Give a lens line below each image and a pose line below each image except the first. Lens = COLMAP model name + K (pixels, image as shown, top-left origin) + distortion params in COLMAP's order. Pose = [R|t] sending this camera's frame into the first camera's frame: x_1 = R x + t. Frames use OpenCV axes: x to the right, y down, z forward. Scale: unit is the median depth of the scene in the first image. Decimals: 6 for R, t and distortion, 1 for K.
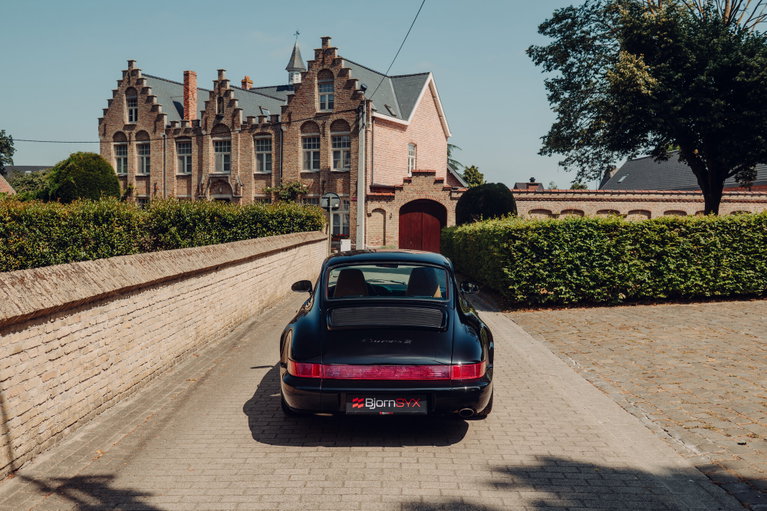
lens RADIAL K [[720.9, 0, 383.5], [0, 720.9, 255.5], [0, 0, 1]] dist [-0.006302, -0.007283]
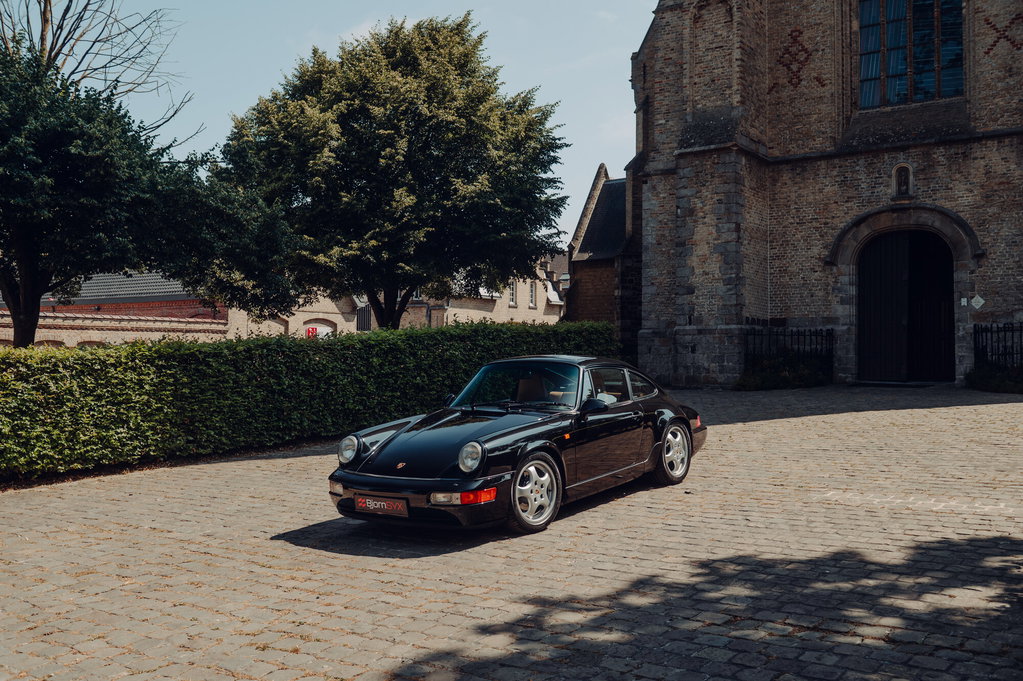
lens RADIAL K [[1009.8, 0, 518.8], [0, 1009.8, 336.3], [0, 0, 1]] dist [-0.007747, -0.007883]
pose [[0.608711, 0.011596, 0.793307, -0.006348], [0.040746, 0.998117, -0.045854, -0.002383], [-0.792345, 0.060236, 0.607092, 0.039466]]
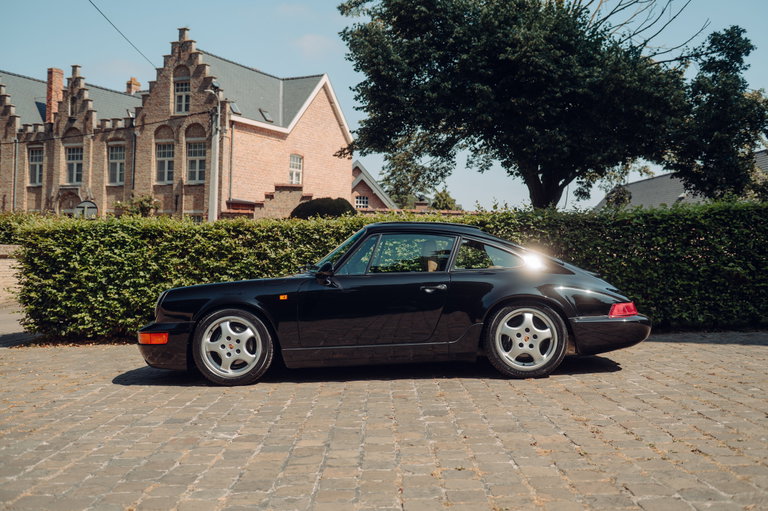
lens RADIAL K [[791.6, 0, 384.0], [0, 791.6, 255.5], [0, 0, 1]] dist [-0.003845, -0.004789]
pose [[0.999422, 0.022762, -0.025255, 0.190749], [-0.023887, 0.998694, -0.045160, 0.004778], [0.024194, 0.045737, 0.998660, 0.074775]]
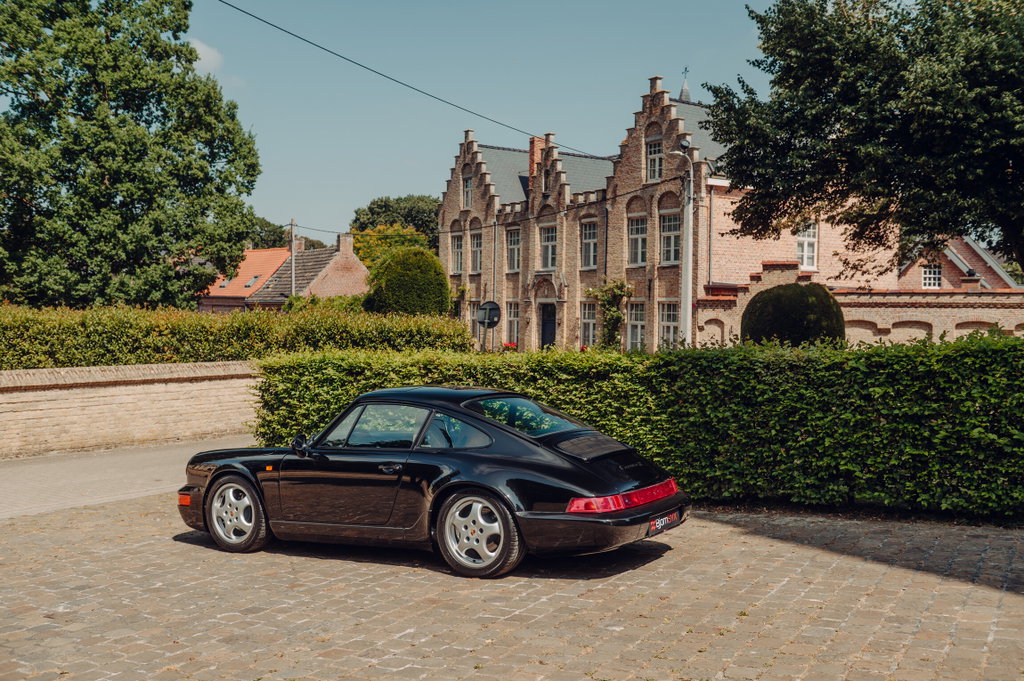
lens RADIAL K [[1010.8, 0, 519.3], [0, 1010.8, 336.3], [0, 0, 1]] dist [-0.007747, -0.007883]
pose [[0.862347, 0.014962, -0.506097, 0.314337], [-0.033480, 0.999061, -0.027512, -0.016428], [0.505210, 0.040669, 0.862038, 0.084880]]
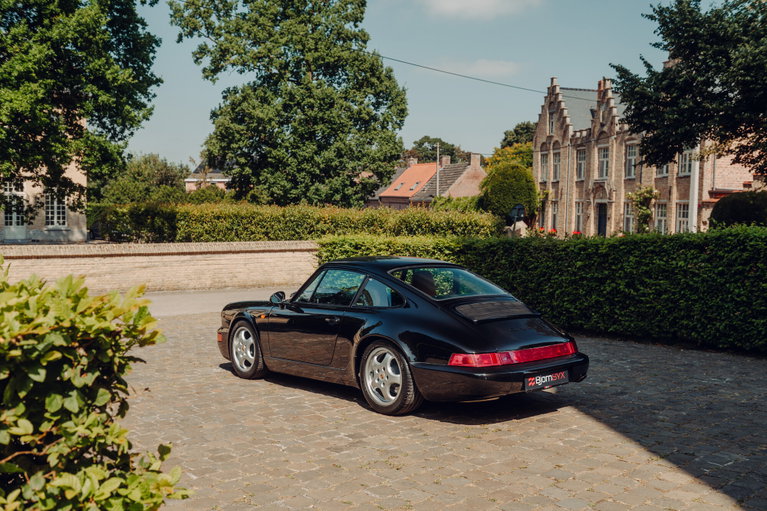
lens RADIAL K [[757.1, 0, 389.0], [0, 757.1, 252.4], [0, 0, 1]] dist [-0.007747, -0.007883]
pose [[0.649046, 0.053871, -0.758839, 0.448446], [-0.054021, 0.998235, 0.024661, -0.020852], [0.758828, 0.024987, 0.650811, 0.067058]]
